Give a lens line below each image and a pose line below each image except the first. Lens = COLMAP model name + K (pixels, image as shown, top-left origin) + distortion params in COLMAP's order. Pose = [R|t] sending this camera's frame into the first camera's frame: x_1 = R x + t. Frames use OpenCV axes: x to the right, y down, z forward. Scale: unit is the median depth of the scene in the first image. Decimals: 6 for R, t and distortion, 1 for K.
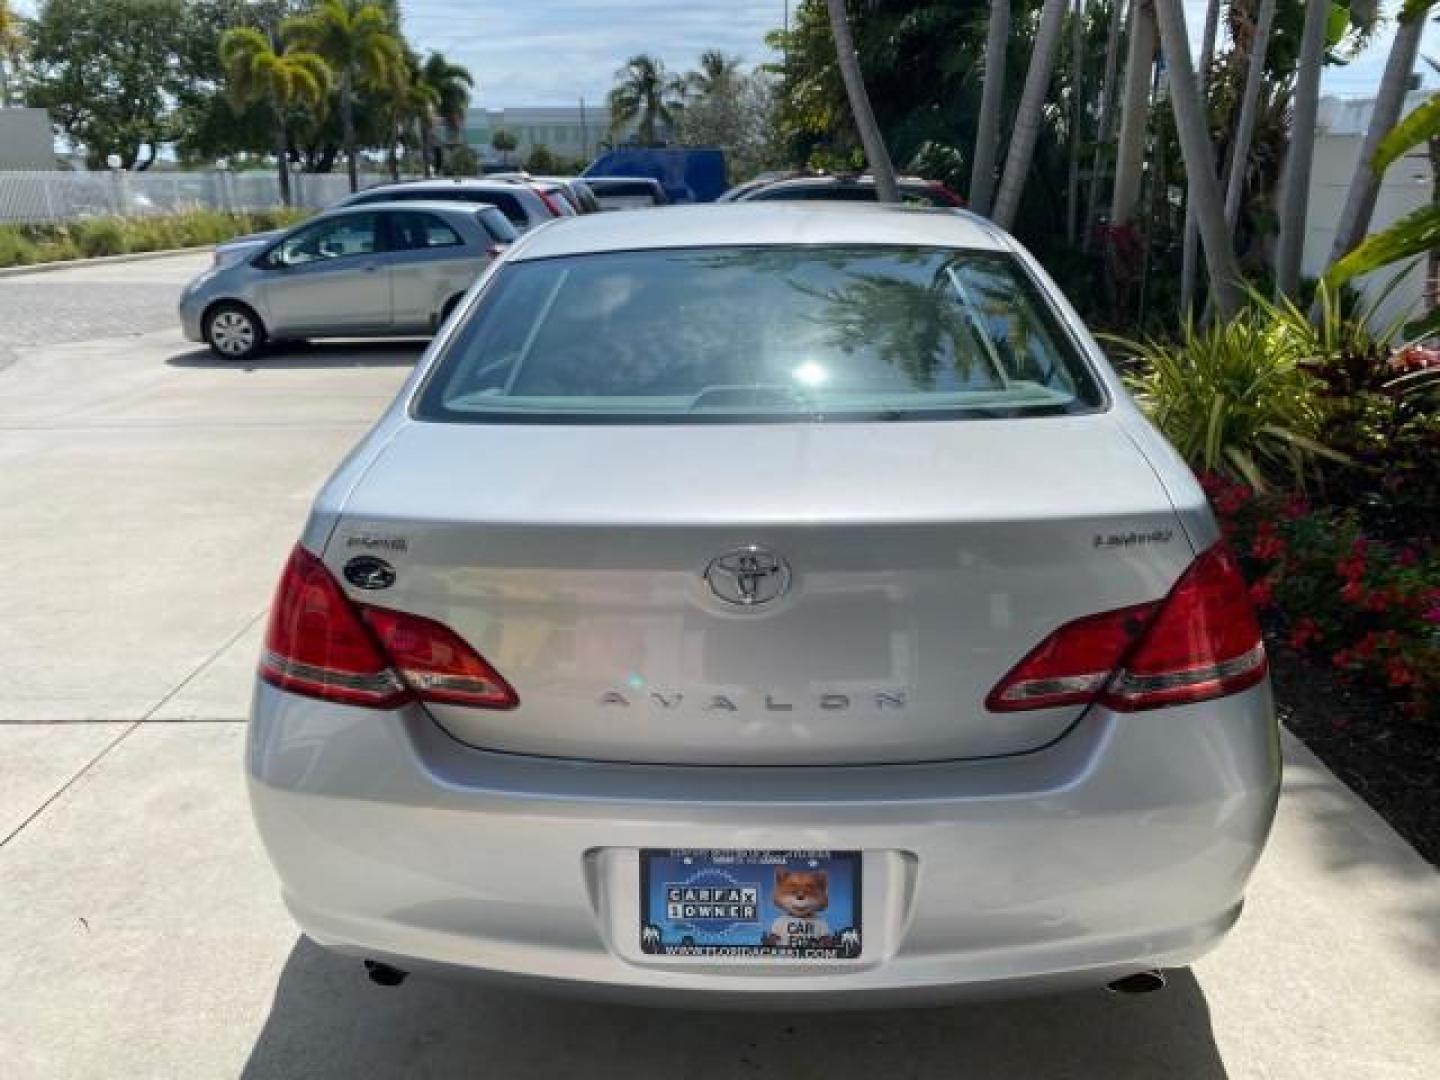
lens RADIAL K [[1108.5, 0, 716.5], [0, 1108.5, 537.2], [0, 0, 1]] dist [0.016977, -0.018589]
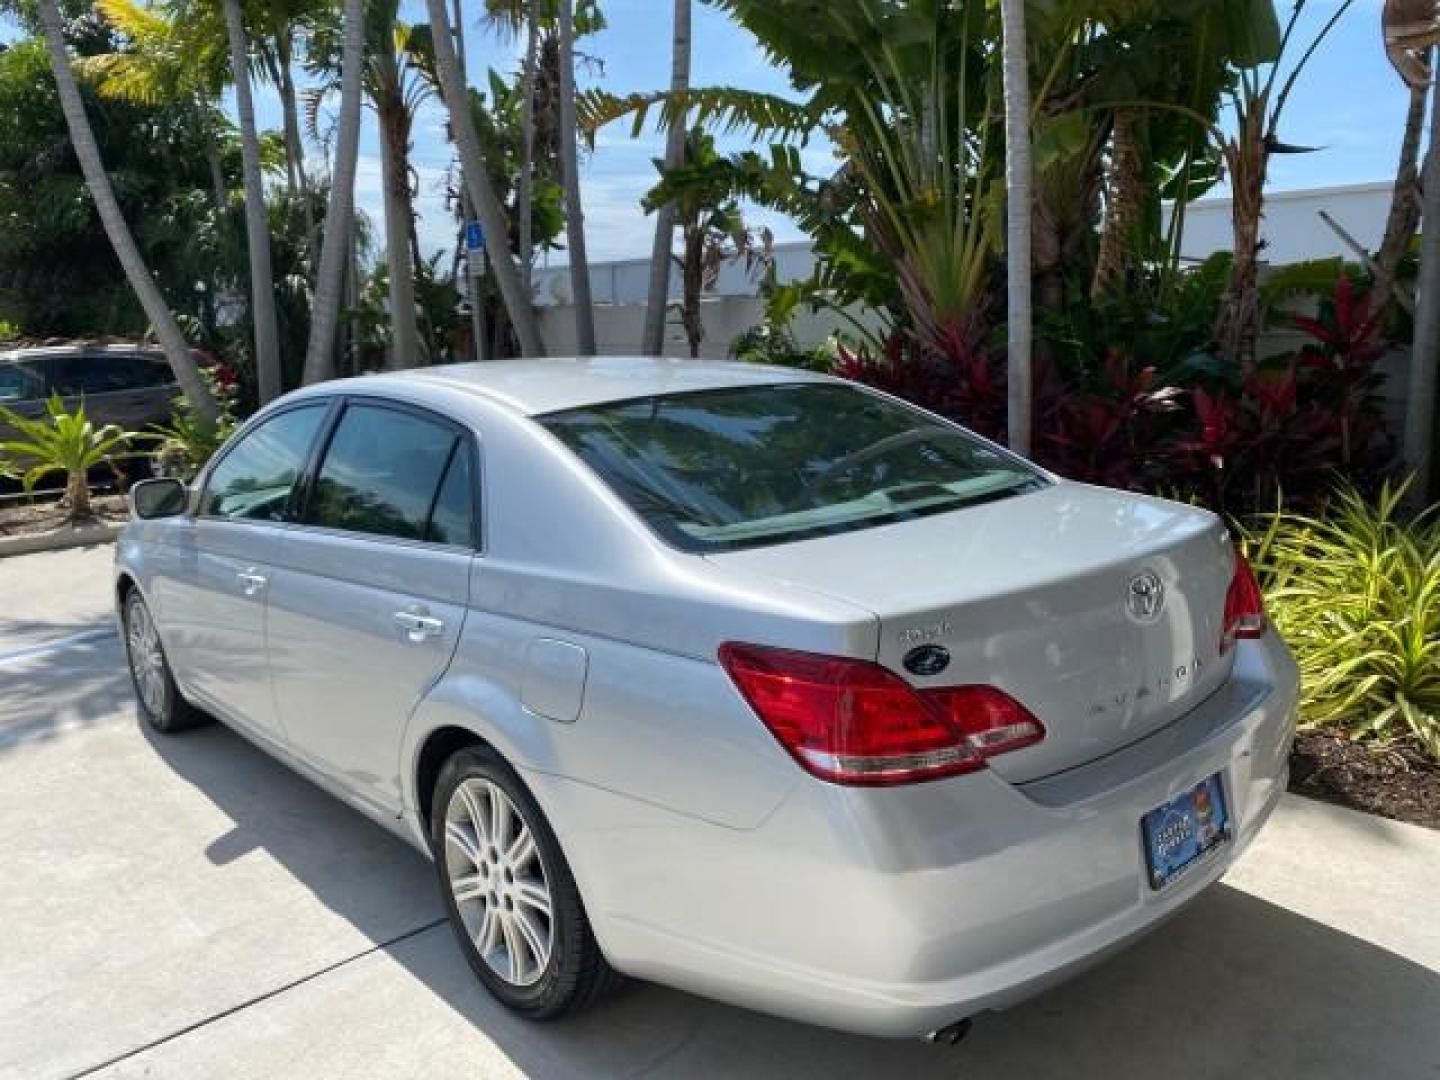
lens RADIAL K [[1106.6, 0, 717.1], [0, 1106.6, 536.7], [0, 0, 1]] dist [0.007786, 0.002687]
pose [[0.718412, -0.134112, 0.682568, -0.178119], [0.229086, 0.972115, -0.050114, -0.012235], [-0.656814, 0.192370, 0.729102, 0.041767]]
